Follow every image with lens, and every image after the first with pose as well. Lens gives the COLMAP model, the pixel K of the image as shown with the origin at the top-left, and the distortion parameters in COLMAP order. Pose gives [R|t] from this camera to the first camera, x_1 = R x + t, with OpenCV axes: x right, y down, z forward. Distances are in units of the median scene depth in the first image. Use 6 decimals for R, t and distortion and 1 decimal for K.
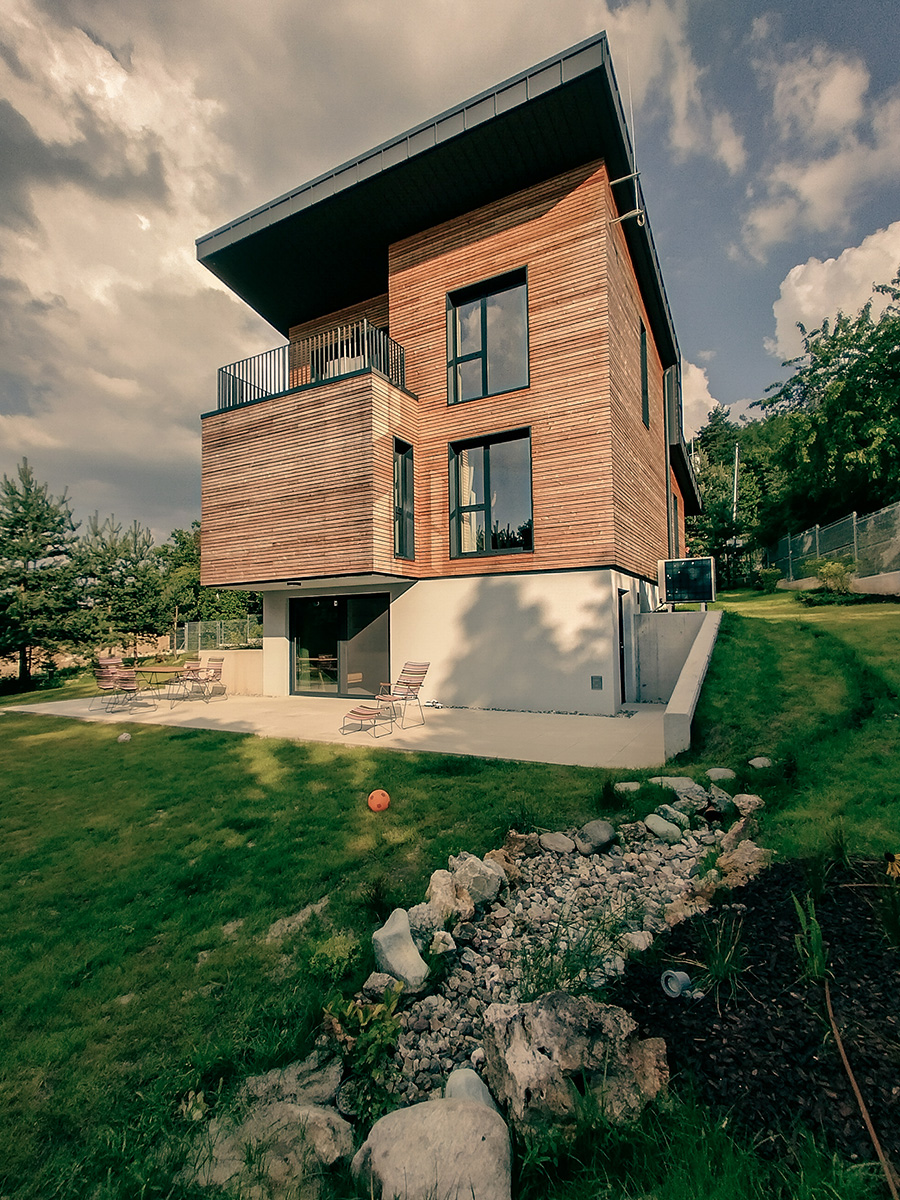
lens RADIAL K [[589.6, 0, 445.4], [0, 589.6, 597.0], [0, 0, 1]] dist [0.011654, -0.000789]
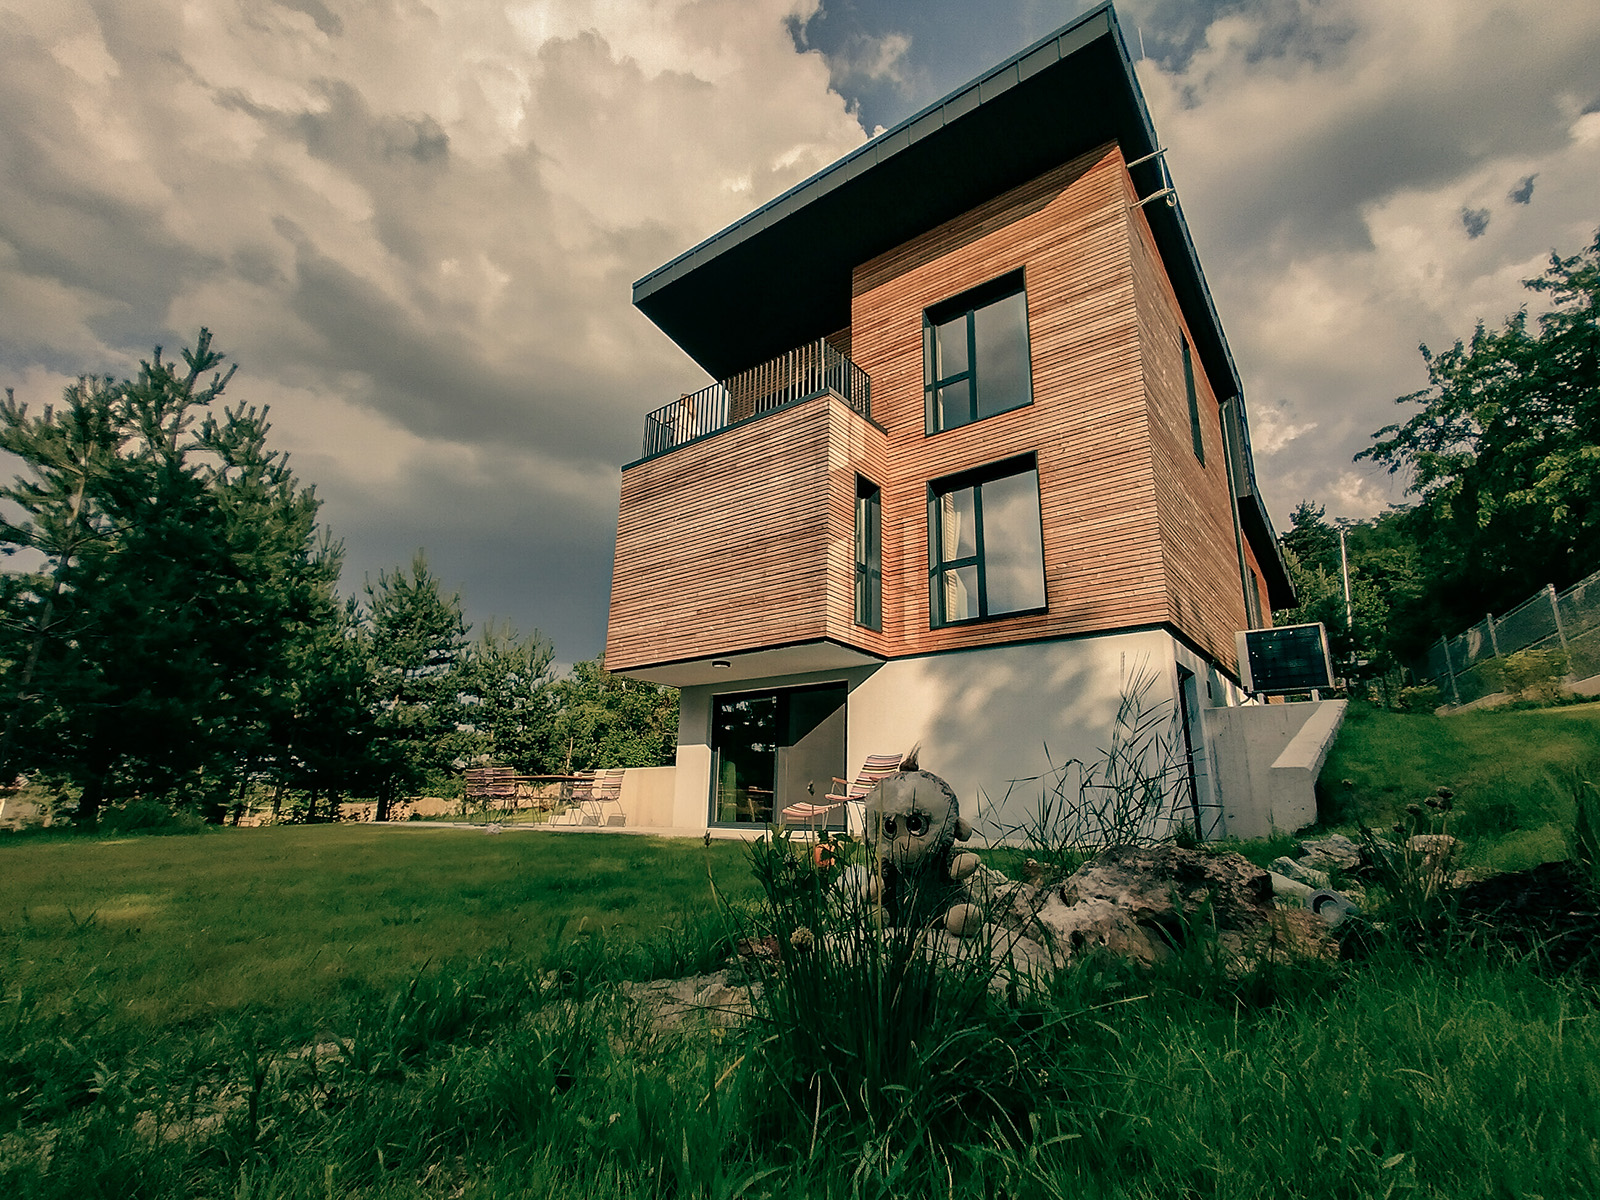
lens RADIAL K [[786.1, 0, 796.8], [0, 786.1, 600.0], [0, 0, 1]] dist [0.011654, -0.000789]
pose [[0.987534, -0.006180, -0.157283, -0.001479], [-0.029216, 0.974669, -0.221737, 0.119279], [0.154669, 0.223568, 0.962338, 0.023722]]
